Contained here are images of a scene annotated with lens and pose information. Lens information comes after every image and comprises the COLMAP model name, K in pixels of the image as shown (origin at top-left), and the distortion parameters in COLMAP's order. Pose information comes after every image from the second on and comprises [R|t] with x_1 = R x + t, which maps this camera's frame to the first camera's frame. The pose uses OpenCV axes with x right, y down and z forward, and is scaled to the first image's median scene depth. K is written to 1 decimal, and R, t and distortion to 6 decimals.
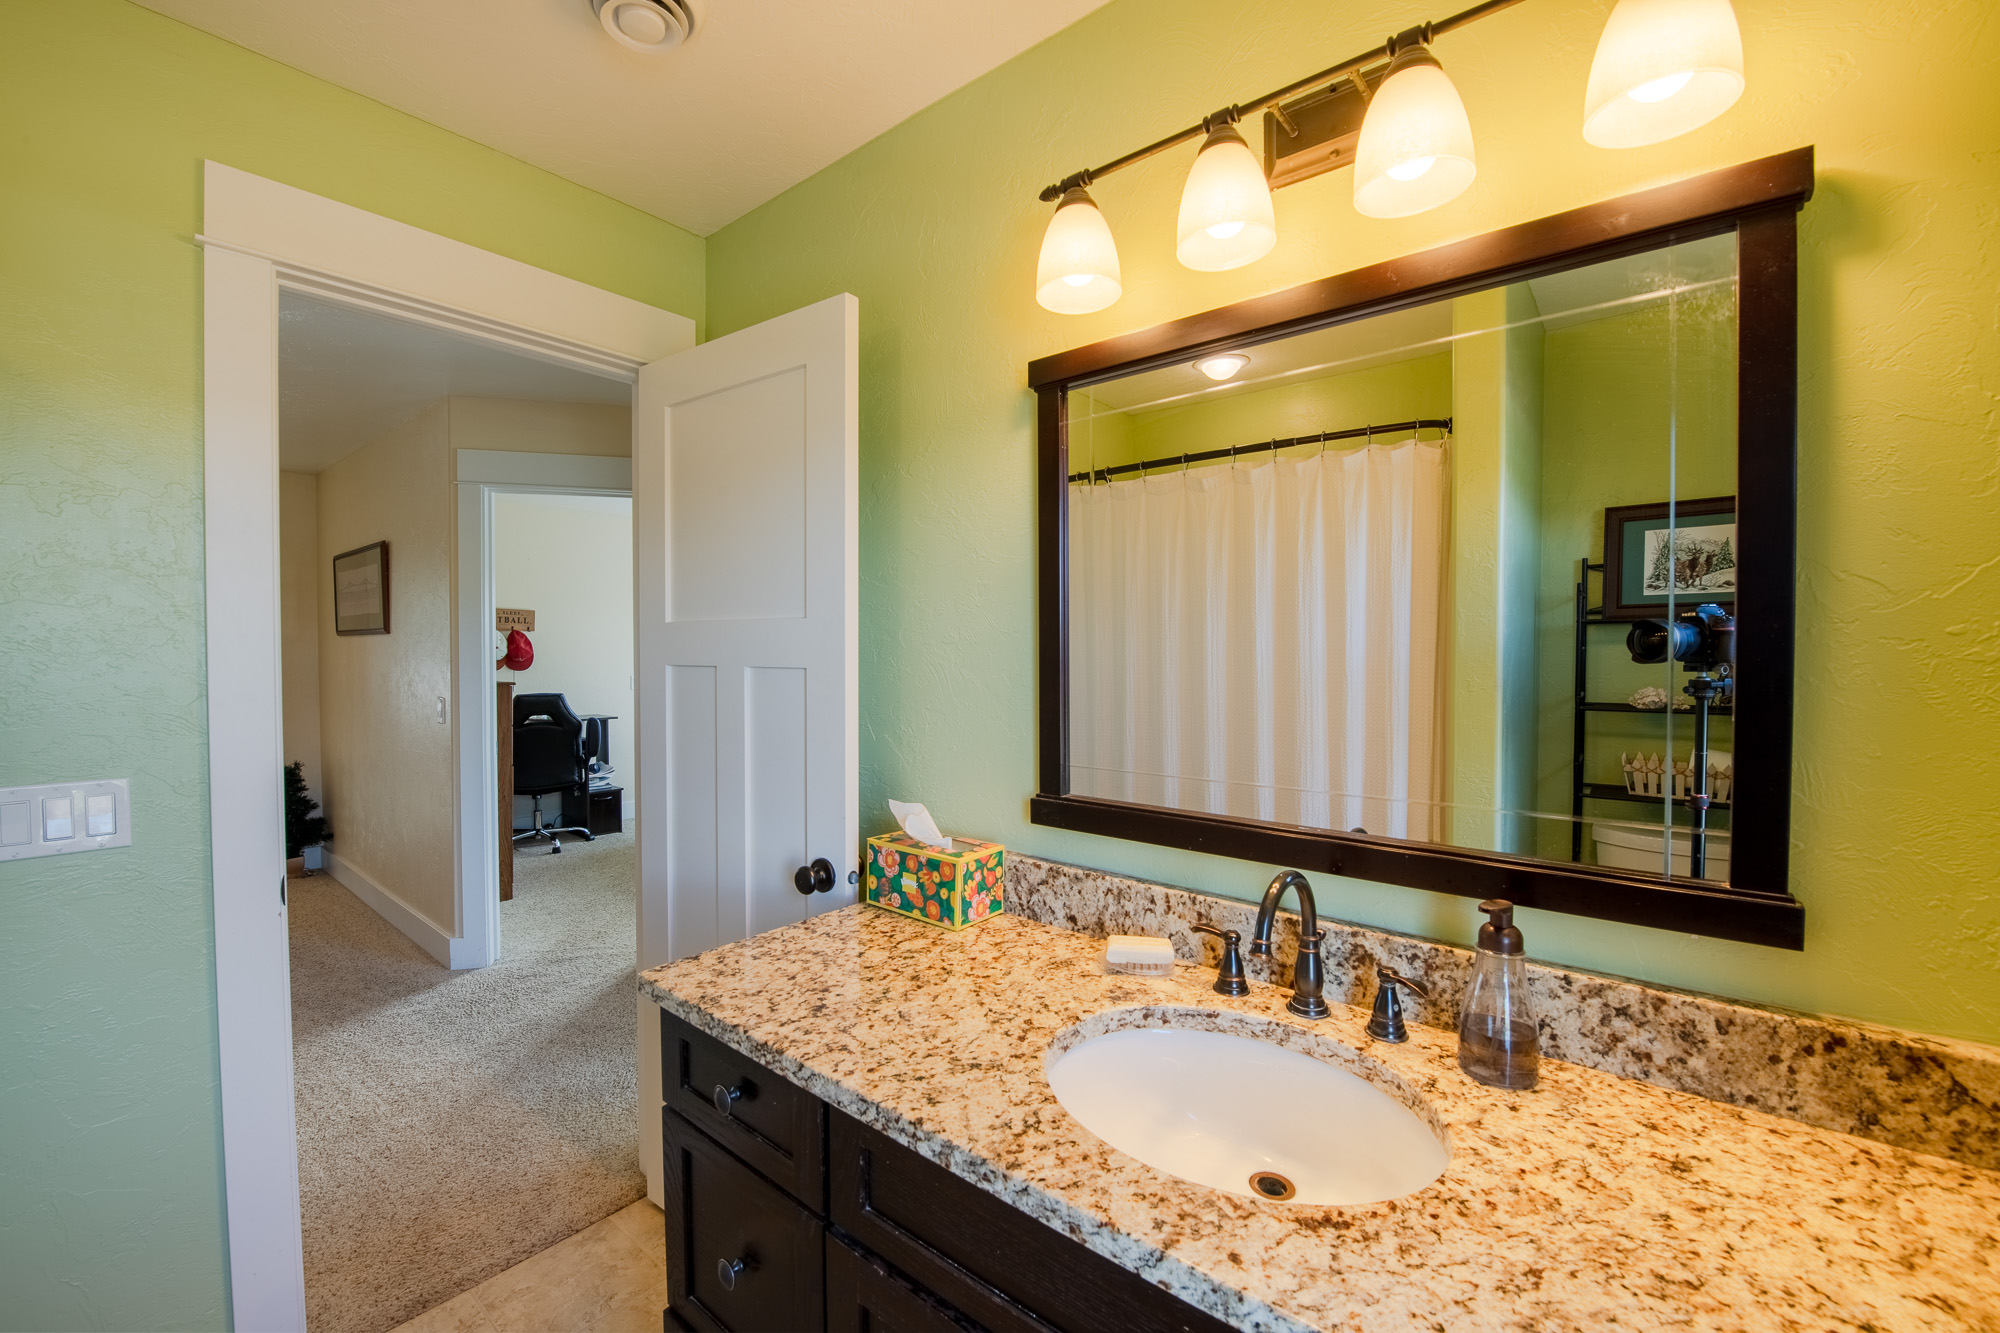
lens RADIAL K [[803.9, 0, 1008.5], [0, 803.9, 666.6], [0, 0, 1]] dist [-0.013408, -0.002467]
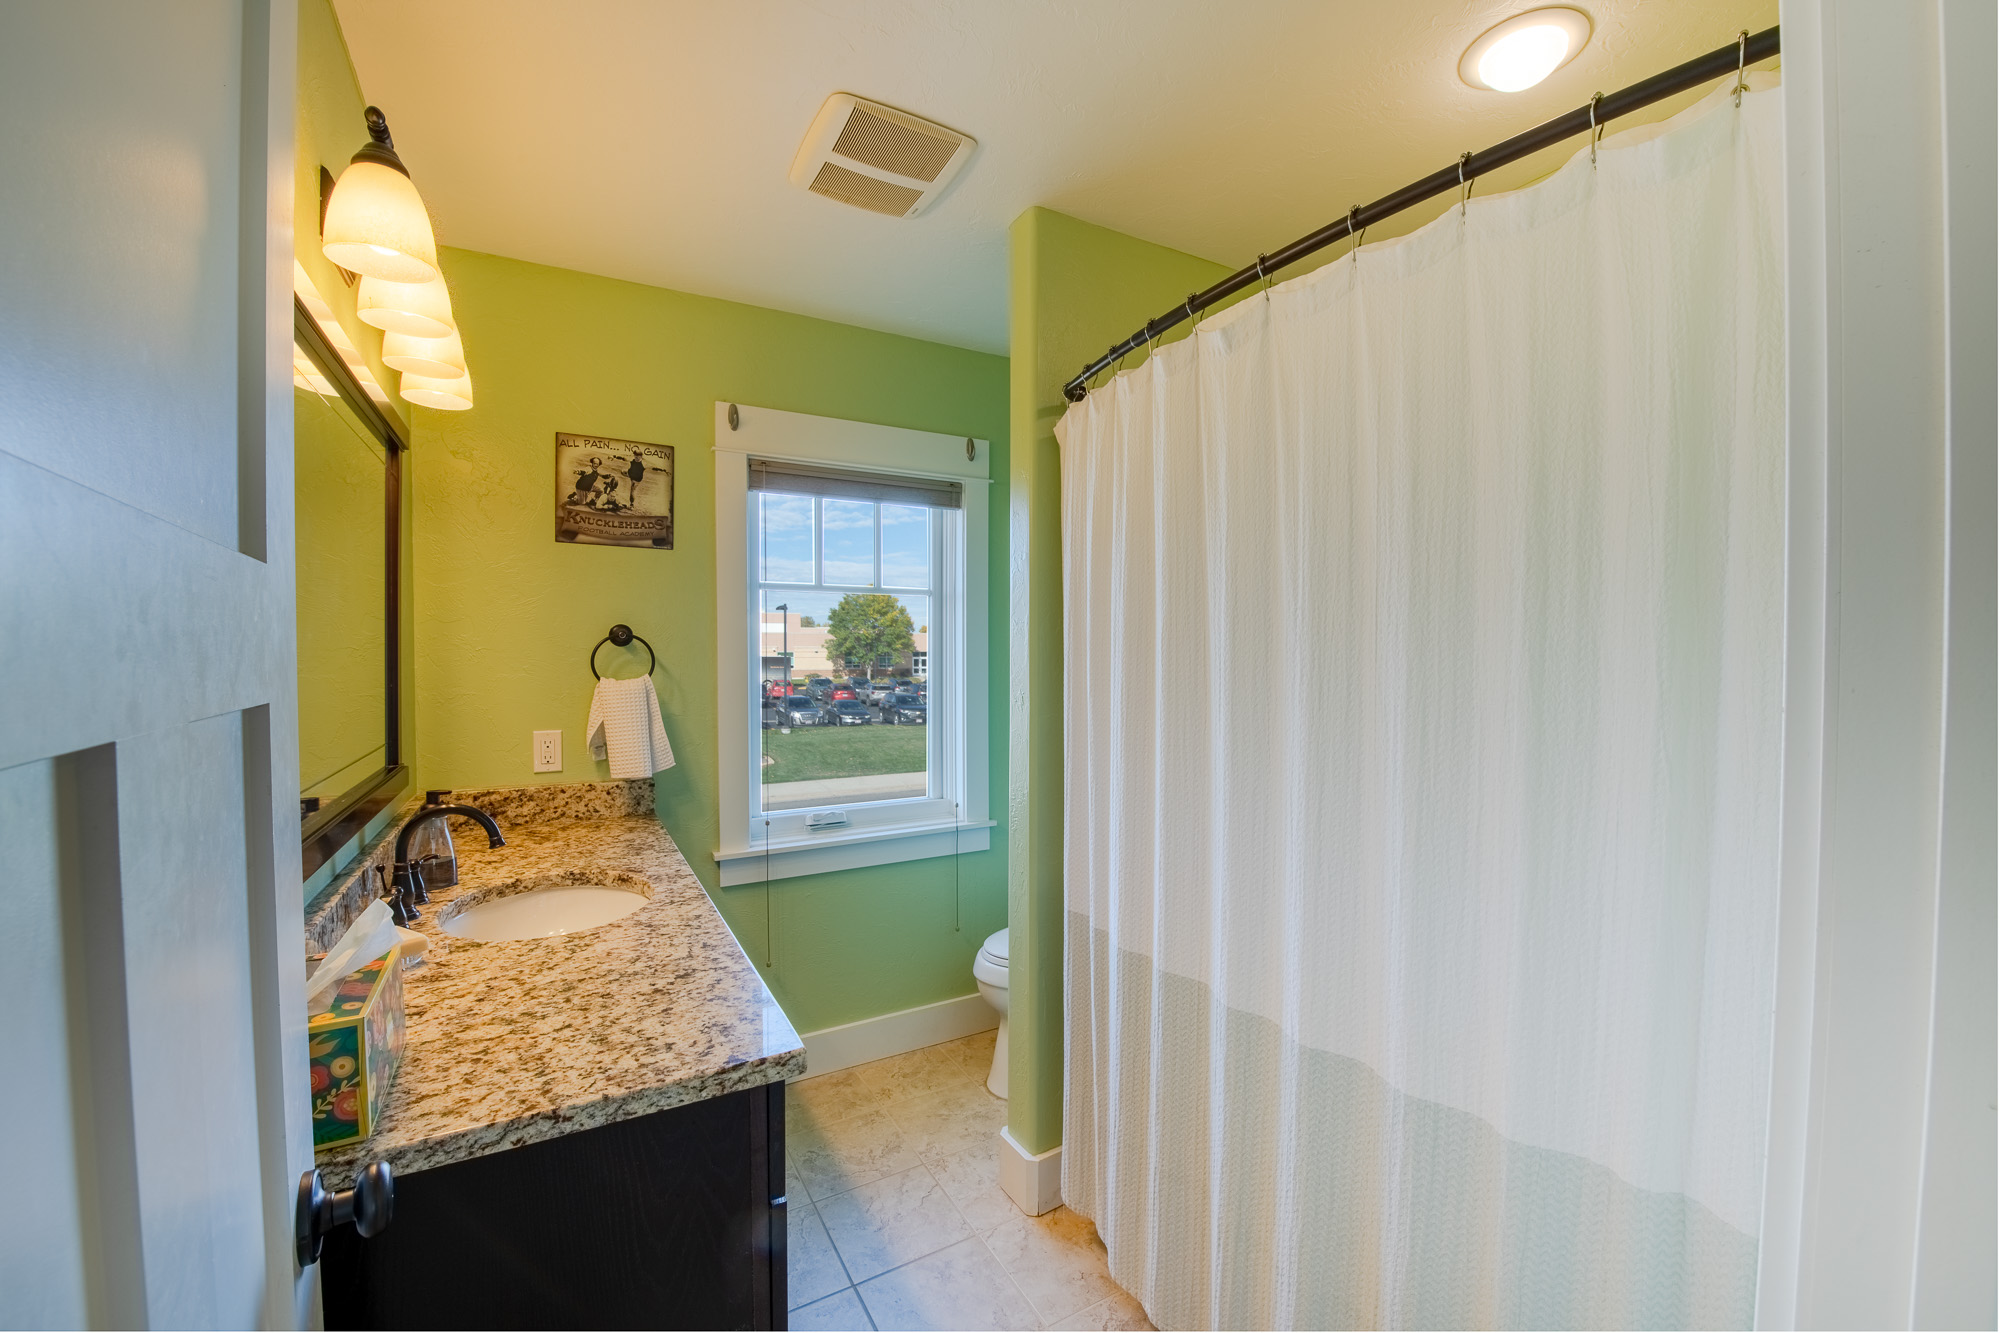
lens RADIAL K [[803.9, 0, 1008.5], [0, 803.9, 666.6], [0, 0, 1]] dist [-0.013408, -0.002467]
pose [[-0.933548, -0.005699, 0.358407, -0.952068], [0.009436, 0.999136, 0.040466, -0.036196], [-0.358329, 0.041159, -0.932688, 1.683205]]
